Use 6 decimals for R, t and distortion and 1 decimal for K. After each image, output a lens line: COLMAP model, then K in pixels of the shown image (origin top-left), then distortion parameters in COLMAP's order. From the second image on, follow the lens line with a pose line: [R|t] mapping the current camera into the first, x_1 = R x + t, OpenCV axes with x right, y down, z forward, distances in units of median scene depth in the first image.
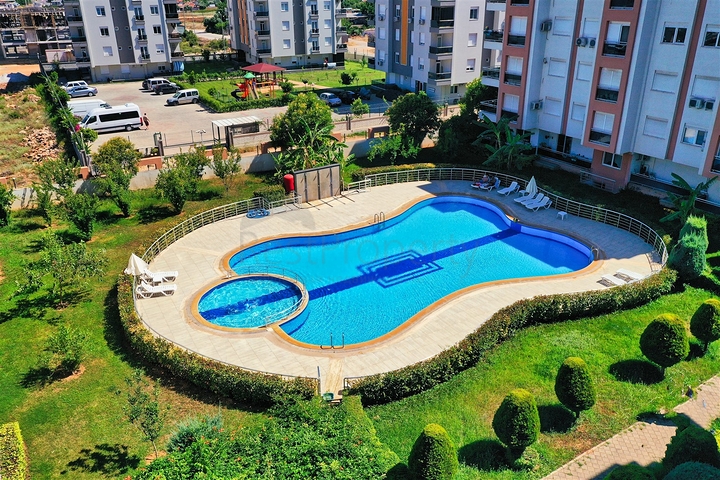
lens RADIAL K [[574.3, 0, 360.2], [0, 574.3, 236.5], [0, 0, 1]] dist [0.008083, -0.004704]
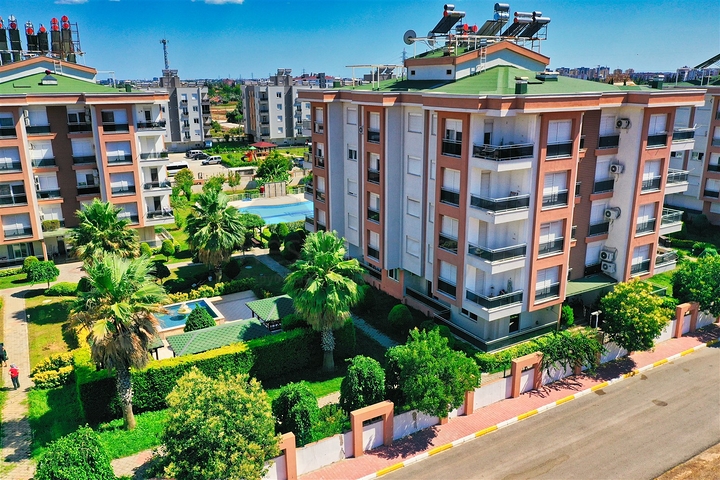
lens RADIAL K [[574.3, 0, 357.3], [0, 574.3, 240.6], [0, 0, 1]] dist [0.008083, -0.004704]
pose [[0.999544, 0.011109, -0.028092, 0.126614], [-0.014897, 0.990255, -0.138464, 0.166669], [0.026280, 0.138819, 0.989969, -0.472975]]
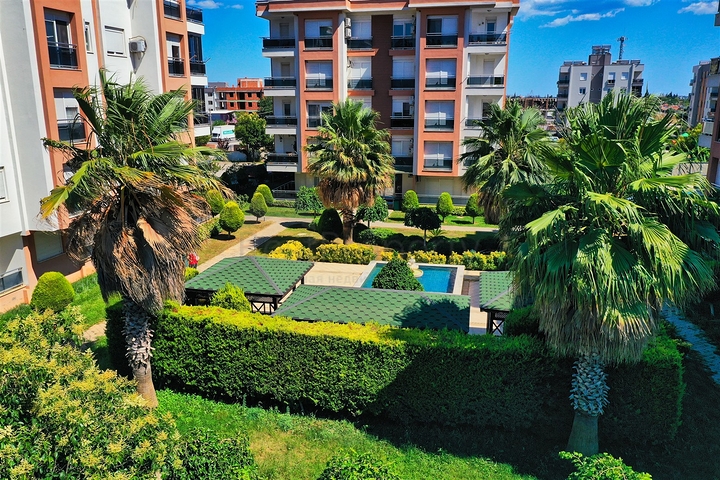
lens RADIAL K [[574.3, 0, 357.8], [0, 574.3, 237.2], [0, 0, 1]] dist [0.008083, -0.004704]
pose [[0.714434, 0.170188, -0.678690, 0.147724], [-0.286027, 0.956259, -0.061300, 0.169078], [0.638570, 0.237919, 0.731862, -0.250040]]
